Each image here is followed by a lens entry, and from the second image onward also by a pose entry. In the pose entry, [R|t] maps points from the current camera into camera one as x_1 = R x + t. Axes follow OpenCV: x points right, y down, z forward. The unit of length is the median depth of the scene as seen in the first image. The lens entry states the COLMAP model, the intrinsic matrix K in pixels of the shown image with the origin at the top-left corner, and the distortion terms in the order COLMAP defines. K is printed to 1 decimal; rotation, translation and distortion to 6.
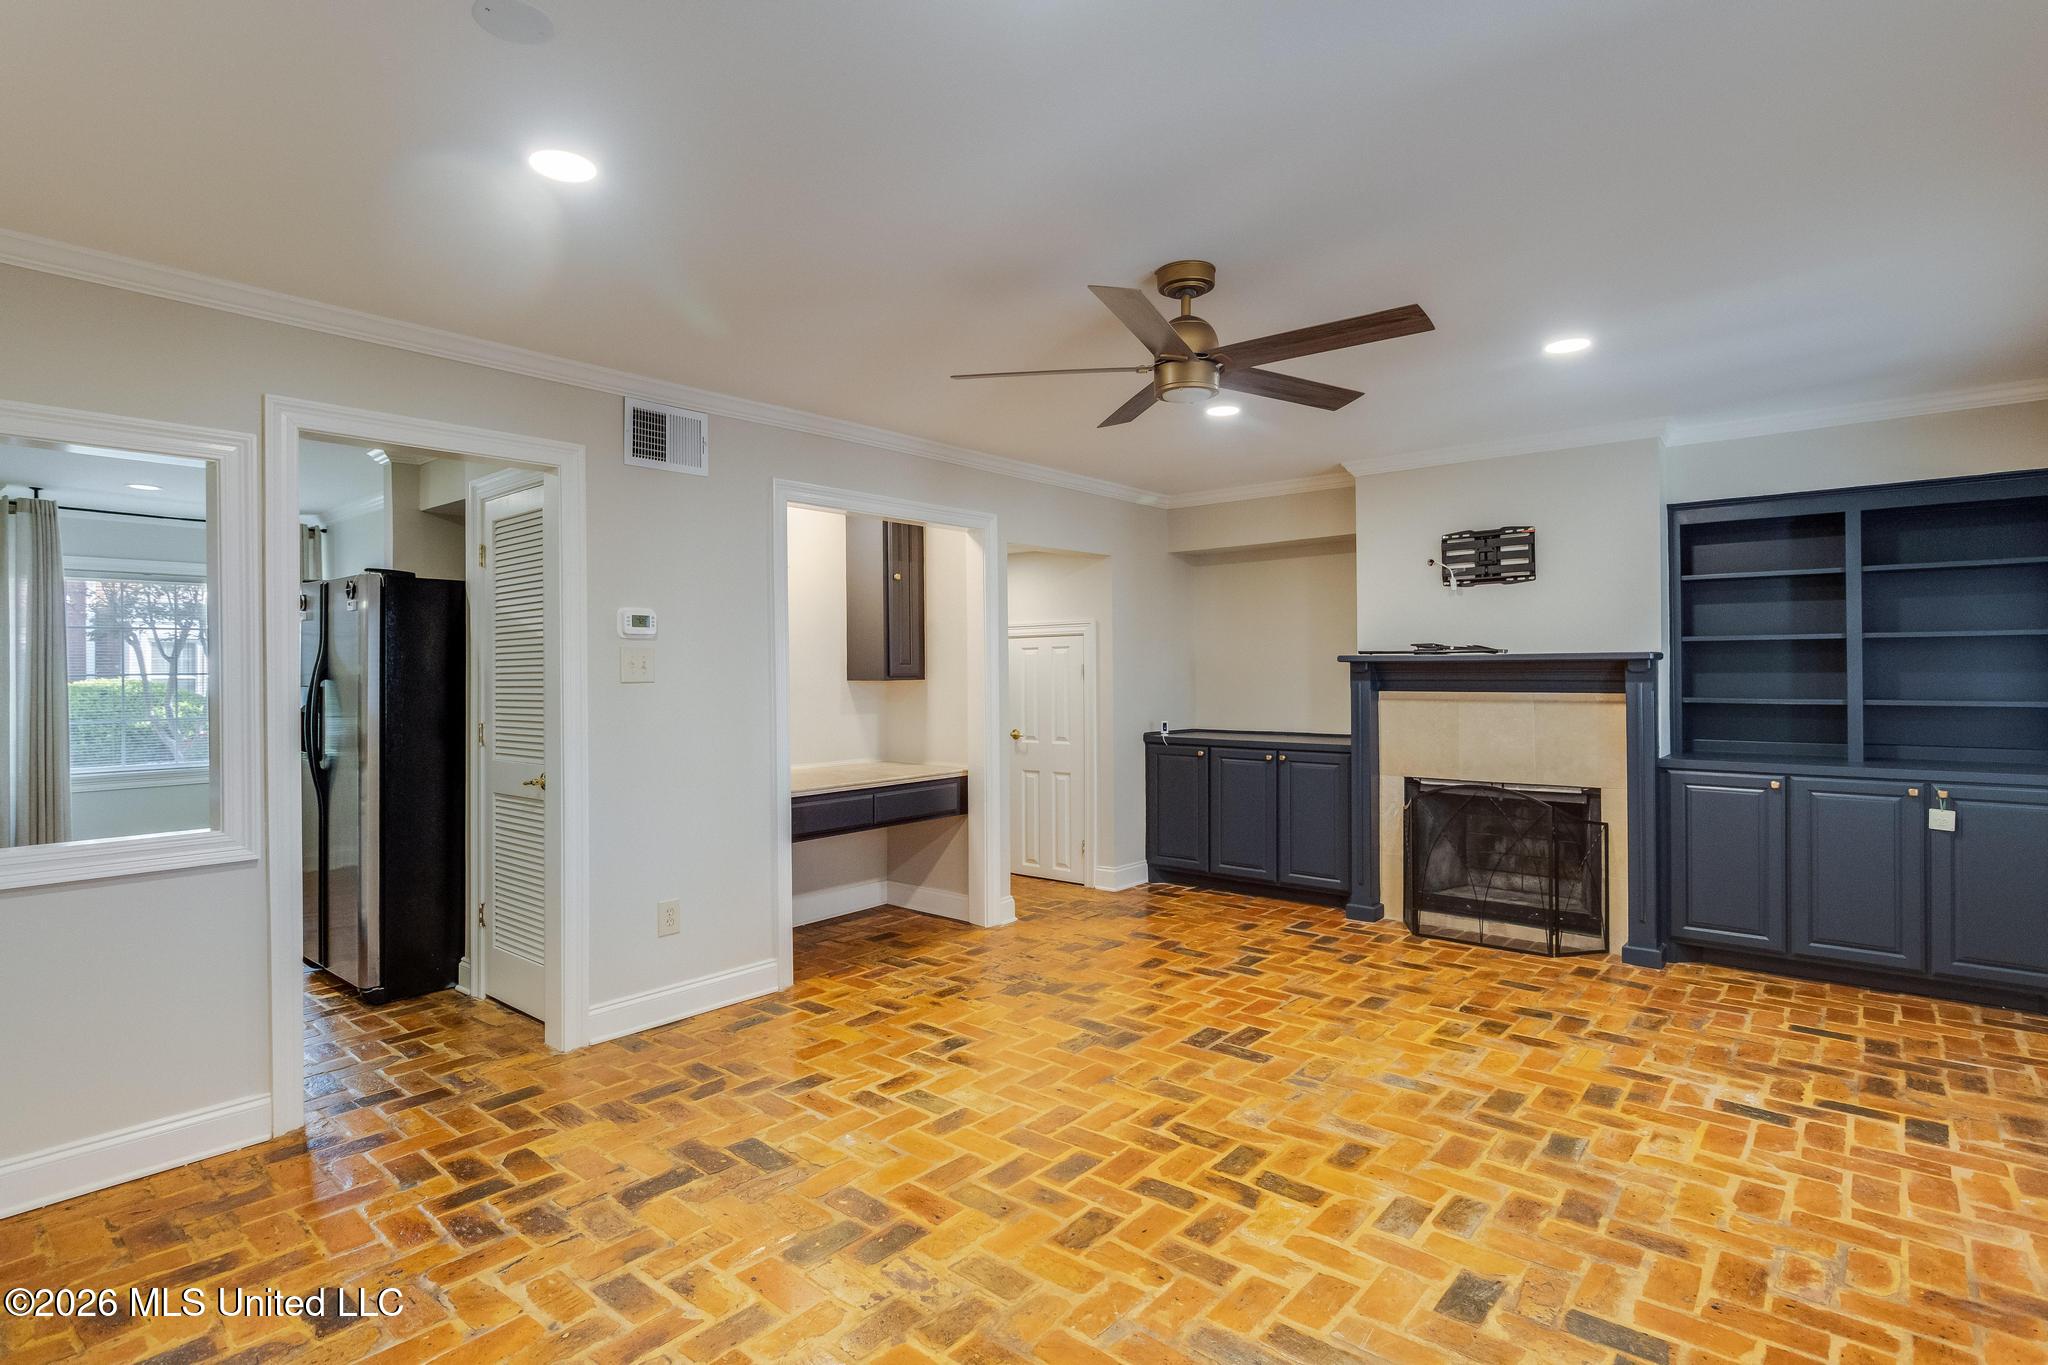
lens RADIAL K [[1031.5, 0, 1024.0], [0, 1031.5, 682.5], [0, 0, 1]] dist [0.001160, -0.000397]
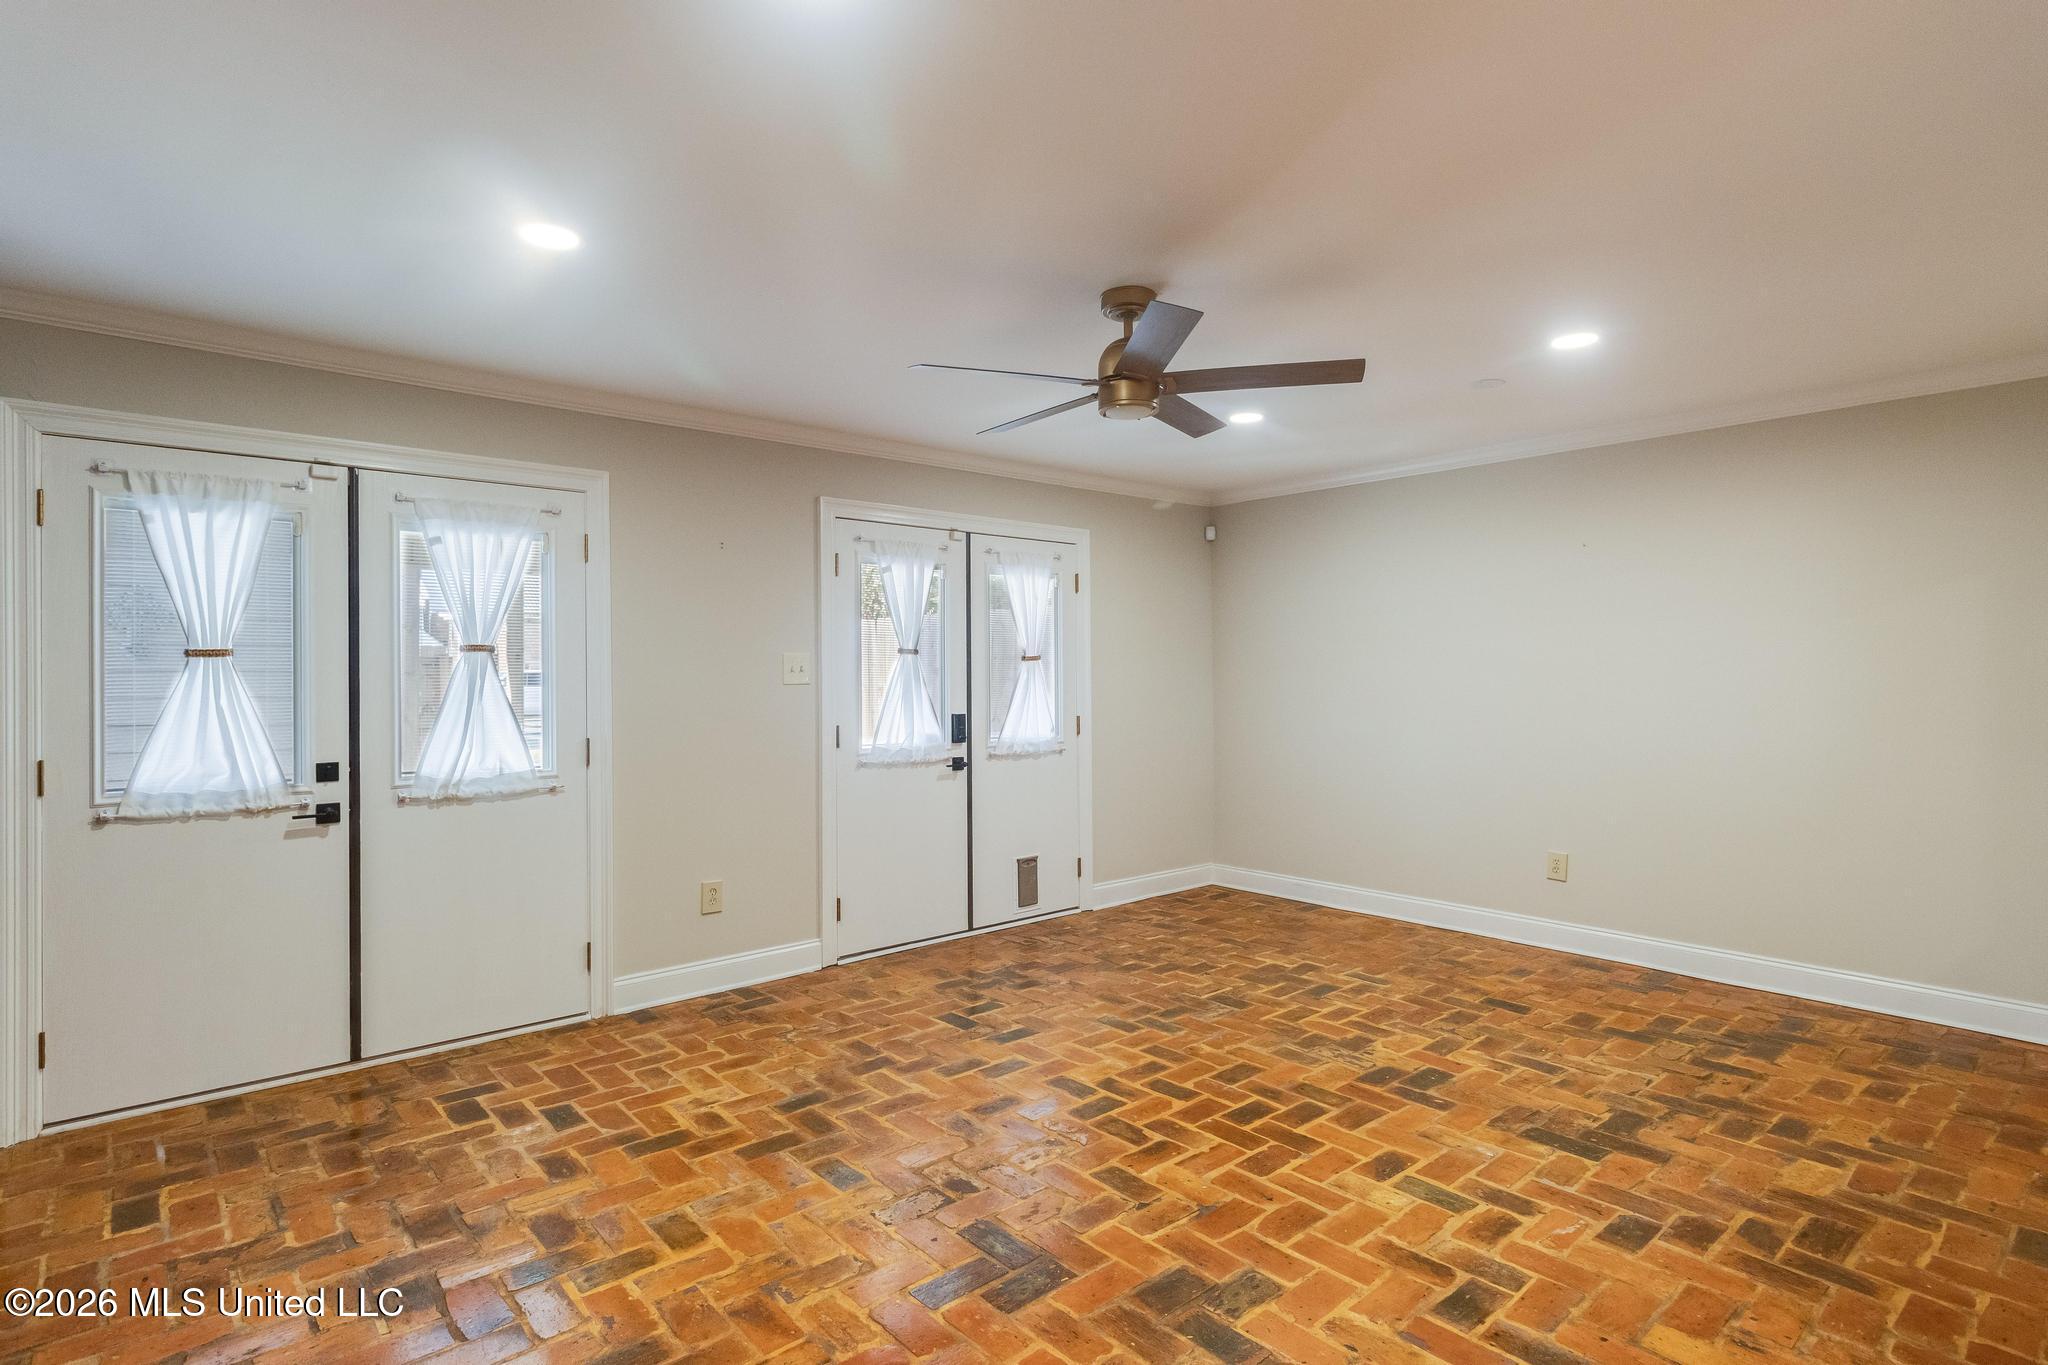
lens RADIAL K [[1002.0, 0, 1019.1], [0, 1002.0, 694.4], [0, 0, 1]] dist [0.002182, 0.000039]
pose [[-0.986579, 0.009466, 0.163009, 0.077360], [0.014026, 0.999541, 0.026847, -0.013855], [-0.162680, 0.028773, -0.986259, 1.451301]]
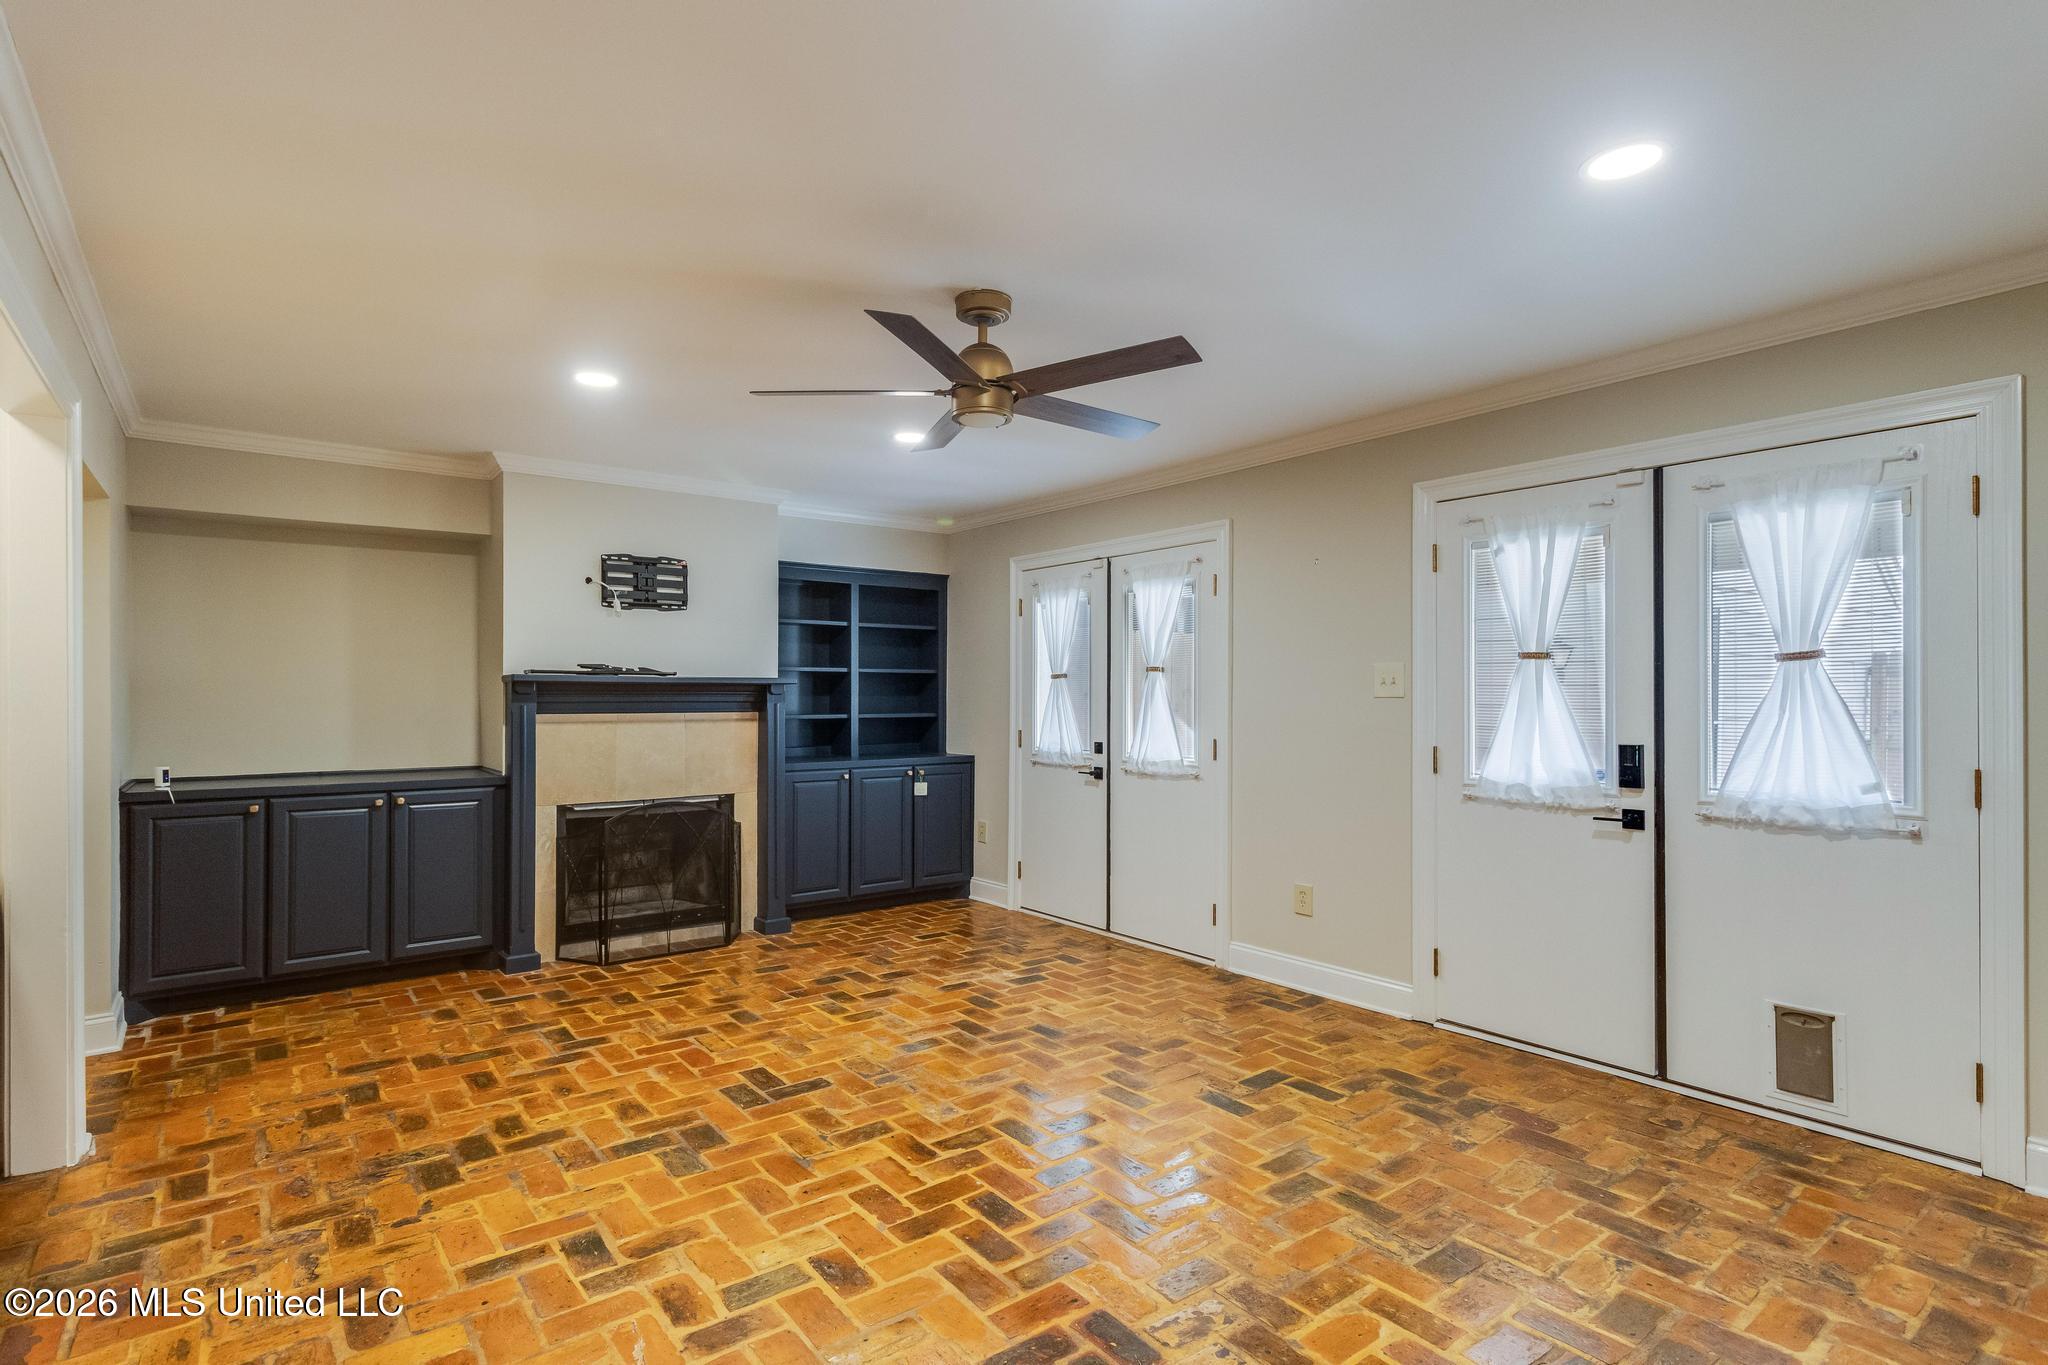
lens RADIAL K [[1002.0, 0, 1019.1], [0, 1002.0, 694.4], [0, 0, 1]] dist [0.002182, 0.000039]
pose [[0.201147, 0.008653, 0.979523, -0.586074], [0.008569, 0.999907, -0.010592, 0.005892], [-0.979524, 0.010524, 0.201054, 0.544313]]
